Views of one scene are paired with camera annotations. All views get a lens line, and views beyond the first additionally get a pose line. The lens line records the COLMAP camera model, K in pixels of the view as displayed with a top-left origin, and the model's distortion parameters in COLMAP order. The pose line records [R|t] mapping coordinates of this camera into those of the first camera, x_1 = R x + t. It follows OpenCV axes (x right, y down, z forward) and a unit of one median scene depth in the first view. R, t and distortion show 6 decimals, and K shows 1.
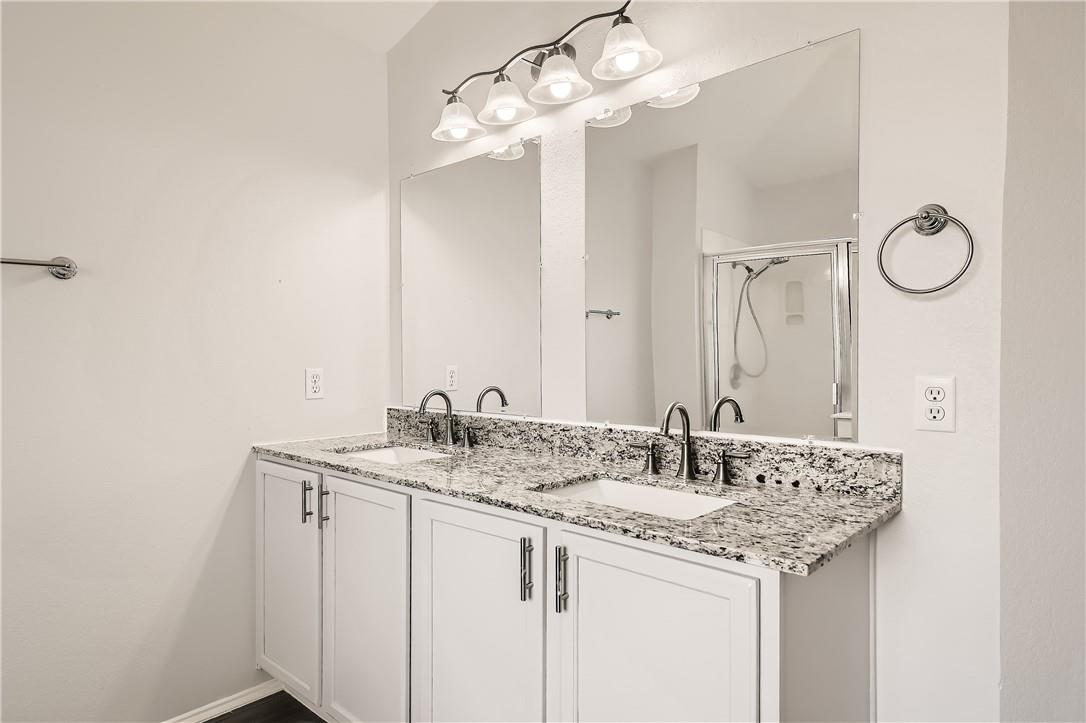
lens RADIAL K [[604.4, 0, 543.8], [0, 604.4, 357.7], [0, 0, 1]] dist [0.020266, 0.000128]
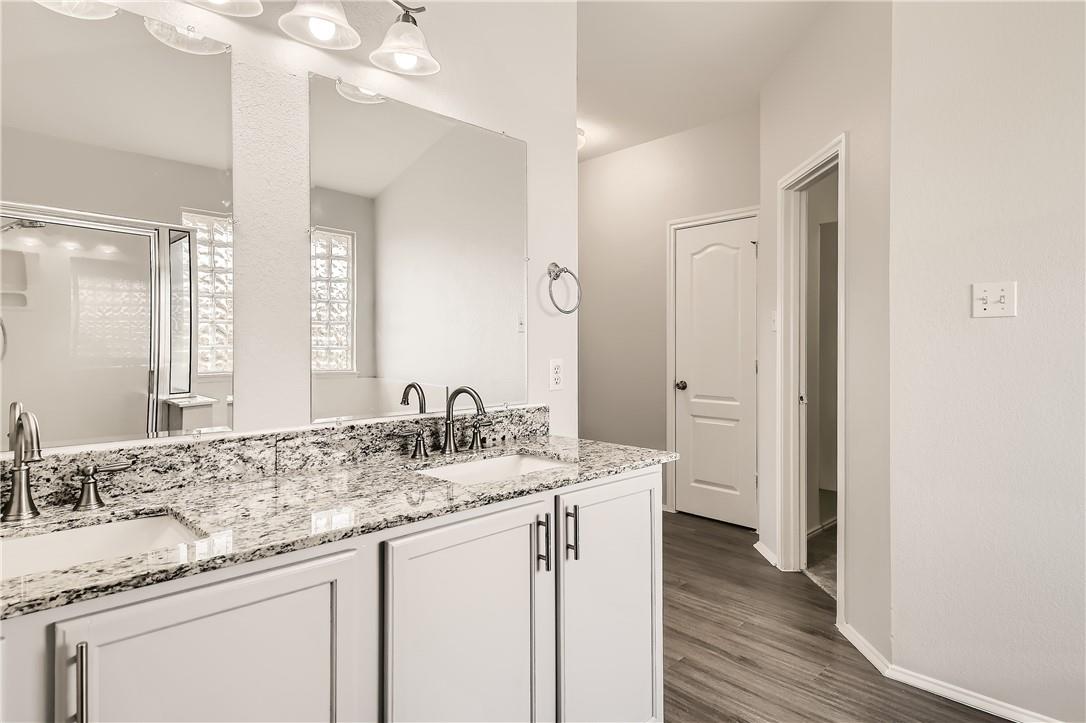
lens RADIAL K [[587.5, 0, 543.5], [0, 587.5, 356.0], [0, 0, 1]] dist [0.023858, -0.001020]
pose [[0.088275, -0.012100, 0.996023, -0.907376], [-0.000544, 0.999925, 0.012196, 0.000352], [-0.996096, -0.001619, 0.088262, 0.760414]]
